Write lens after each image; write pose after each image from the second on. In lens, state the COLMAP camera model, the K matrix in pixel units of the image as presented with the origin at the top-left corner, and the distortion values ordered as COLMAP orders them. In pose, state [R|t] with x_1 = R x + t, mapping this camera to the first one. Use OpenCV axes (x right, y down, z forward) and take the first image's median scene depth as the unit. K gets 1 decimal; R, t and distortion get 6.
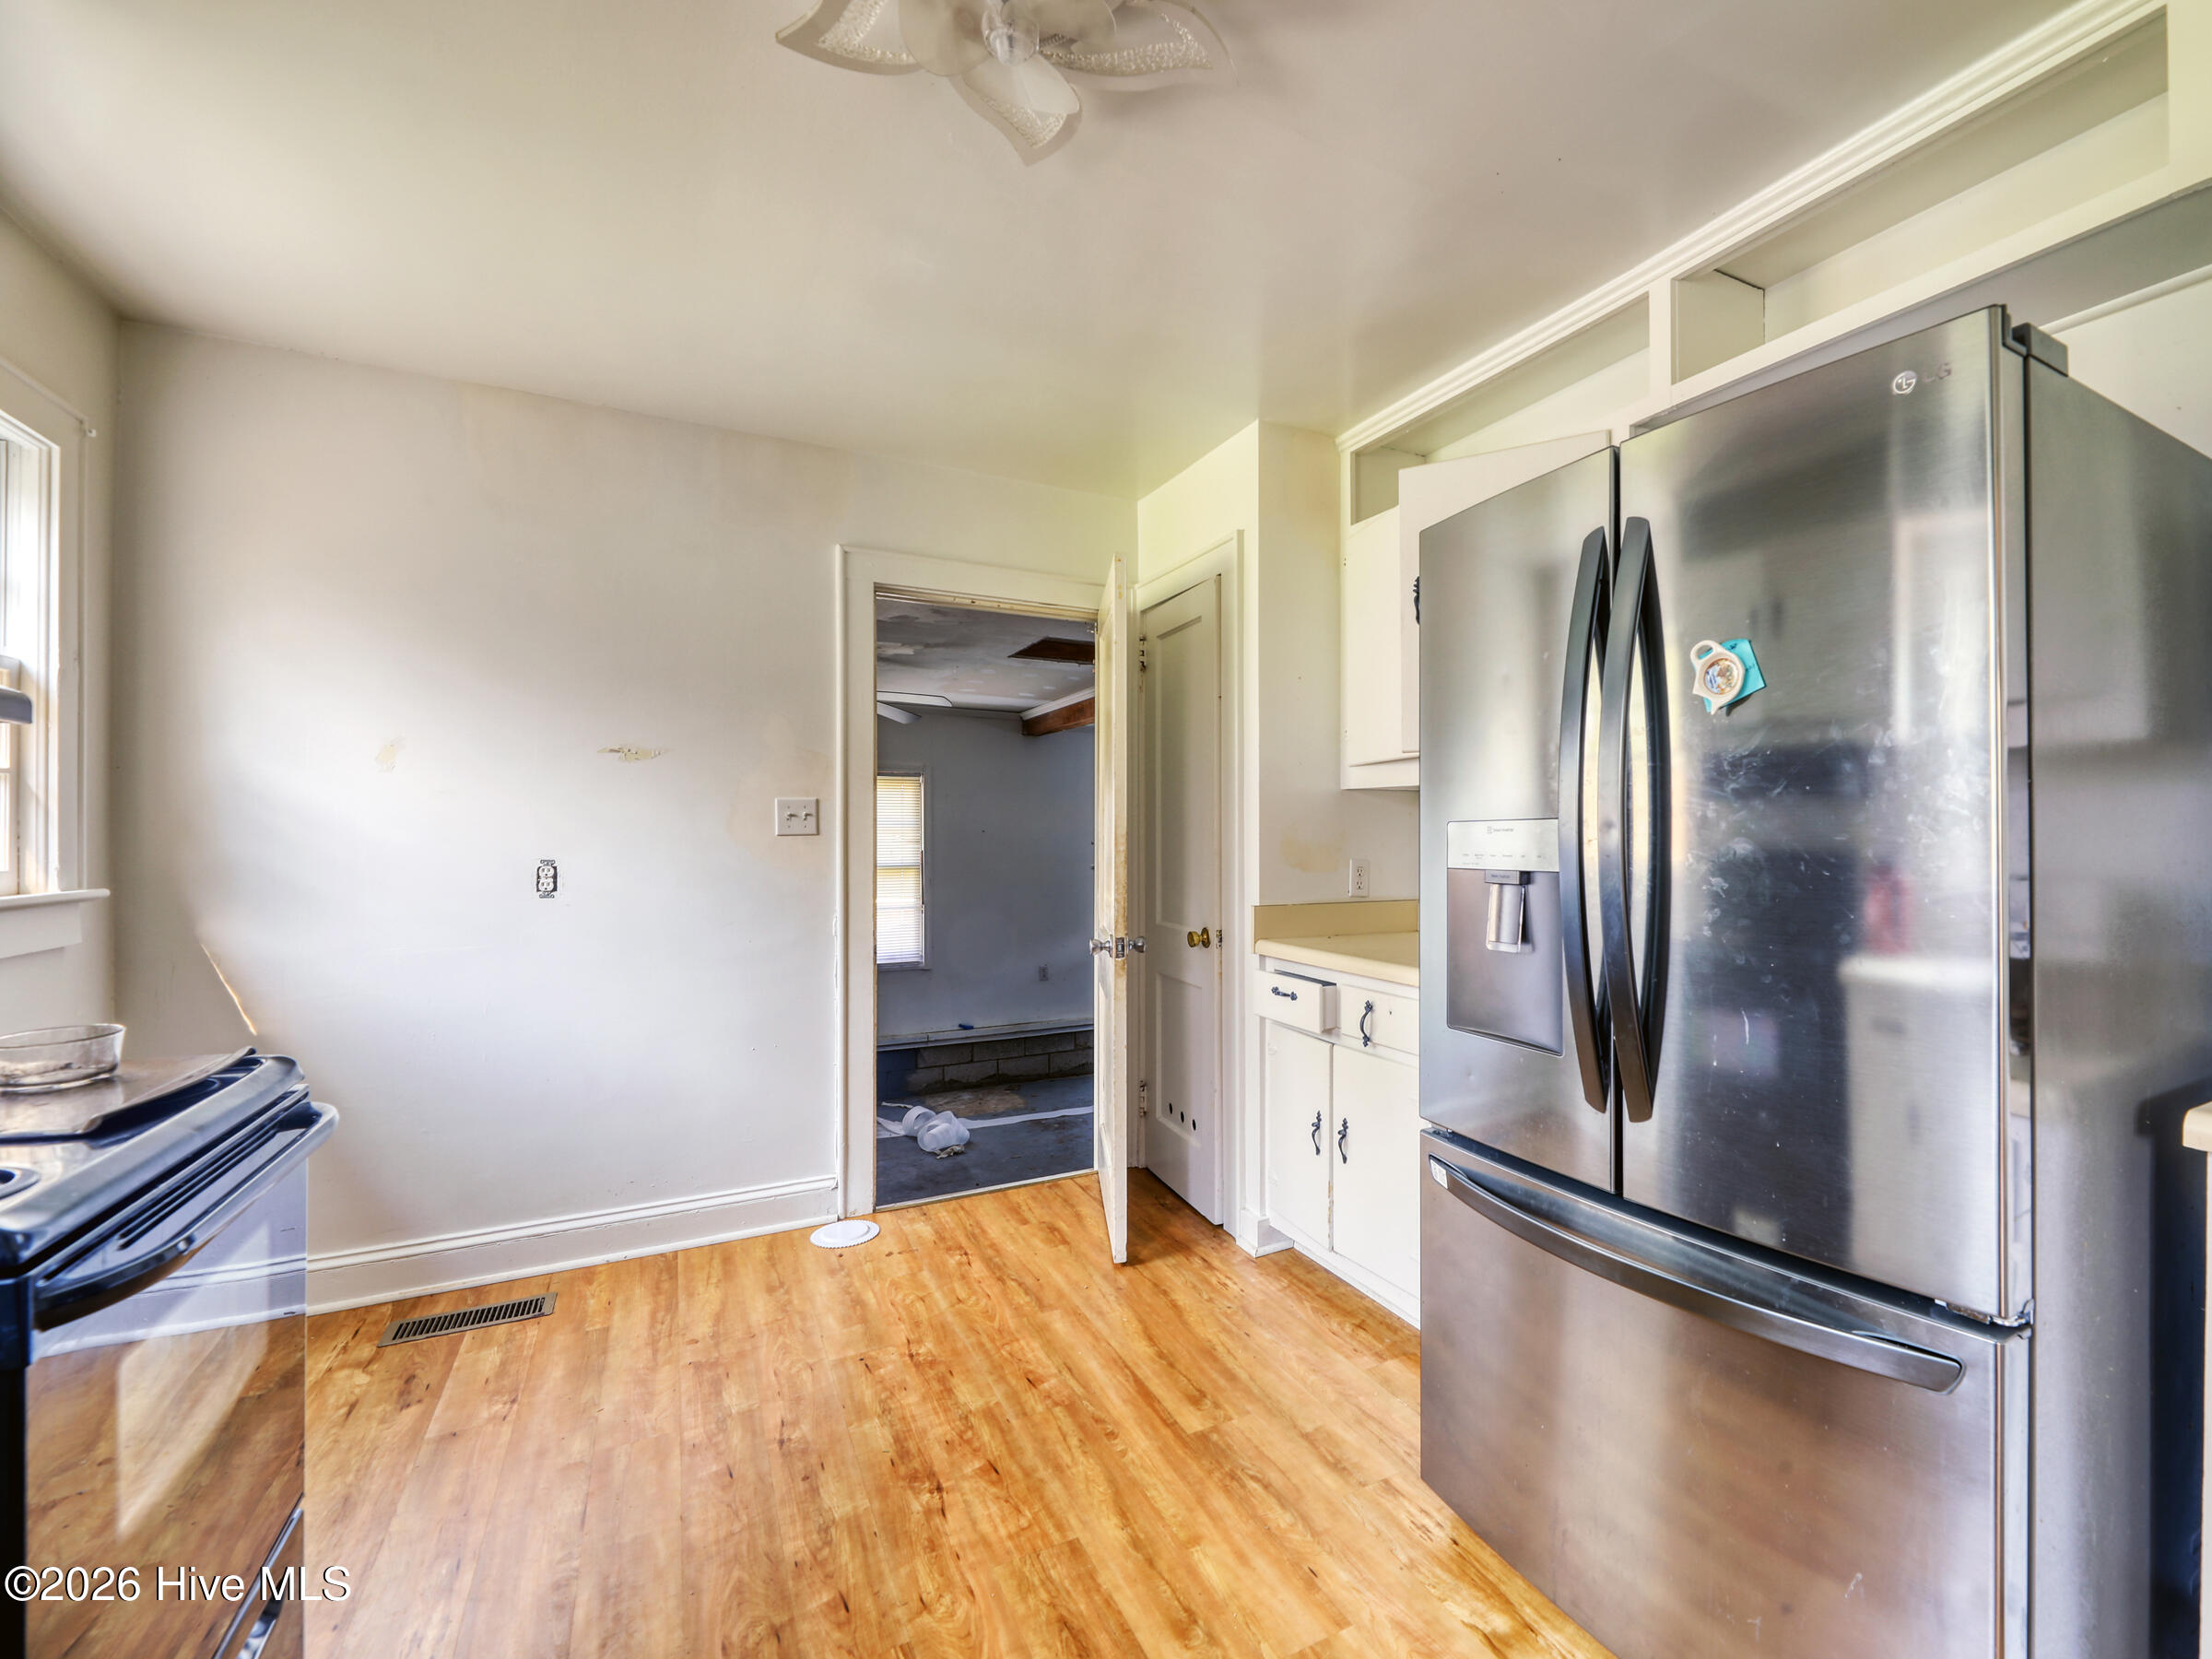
lens RADIAL K [[1009.1, 0, 1152.3], [0, 1009.1, 838.0], [0, 0, 1]] dist [0.004416, -0.003124]
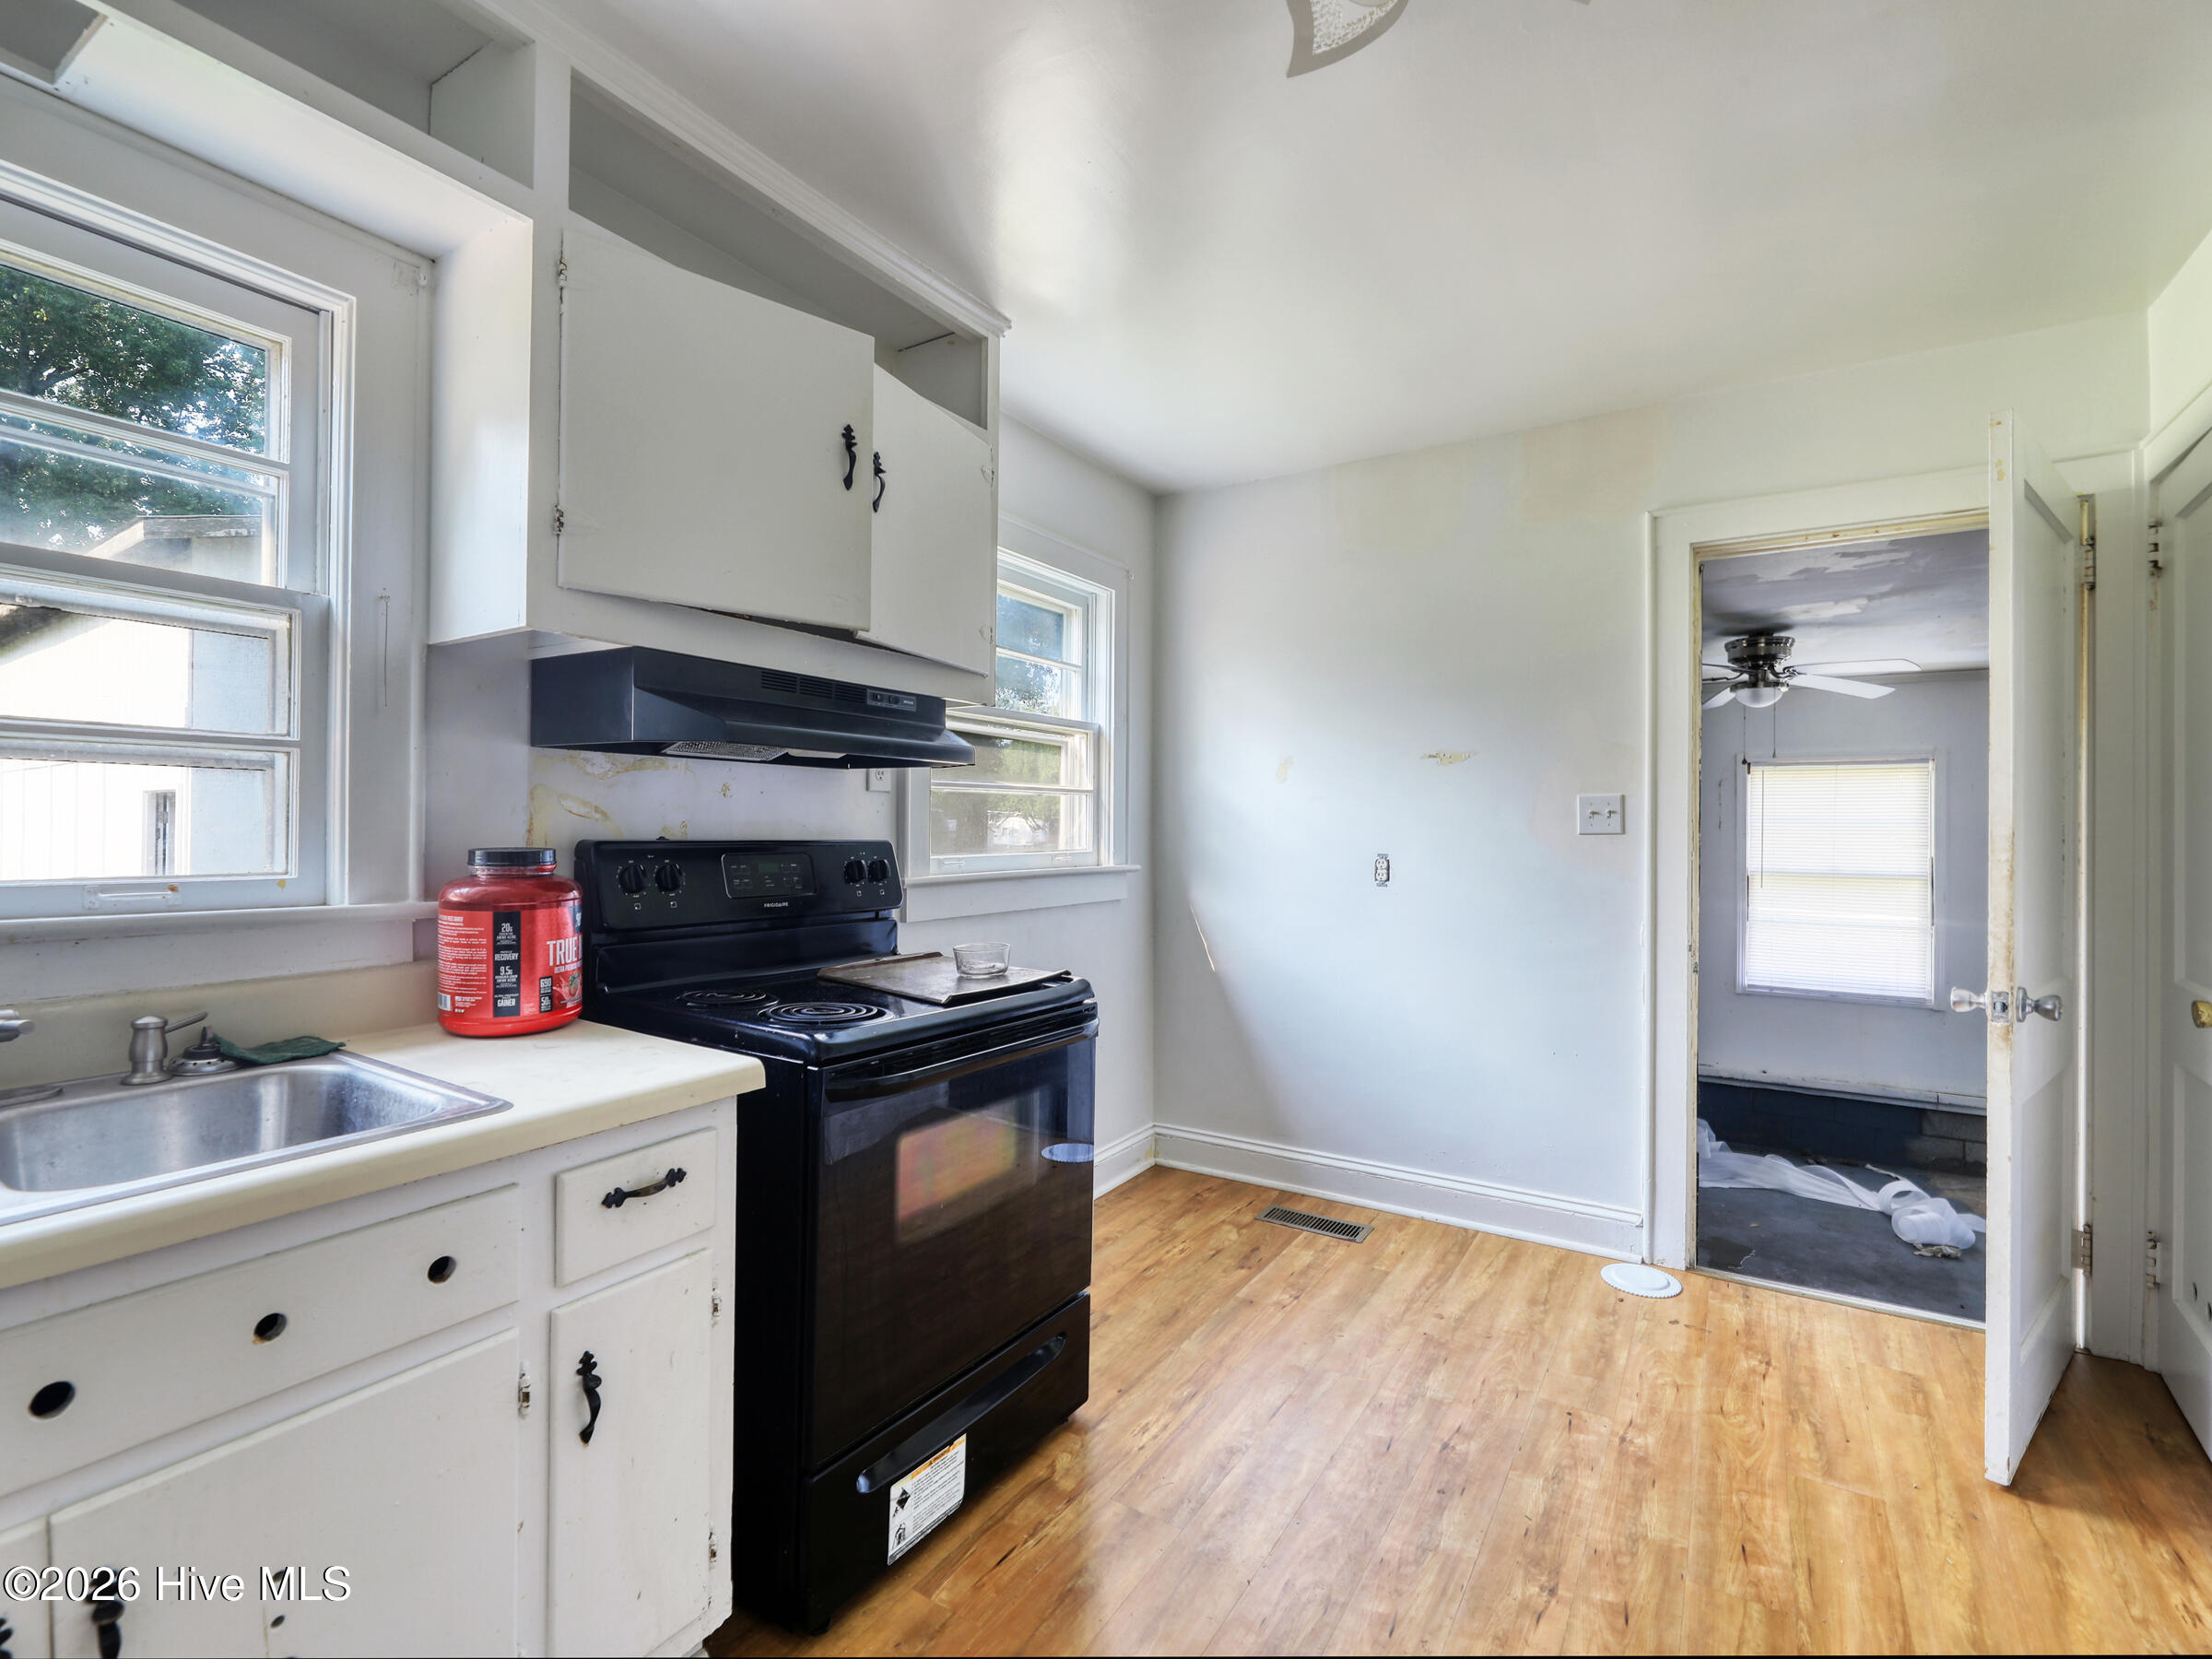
lens RADIAL K [[962.5, 0, 1108.1], [0, 962.5, 828.8], [0, 0, 1]] dist [0.000319, -0.001809]
pose [[0.518206, 0.001657, -0.855254, 0.217395], [-0.010945, 0.999929, -0.004695, 0.002013], [0.855186, 0.011794, 0.518188, 0.182604]]
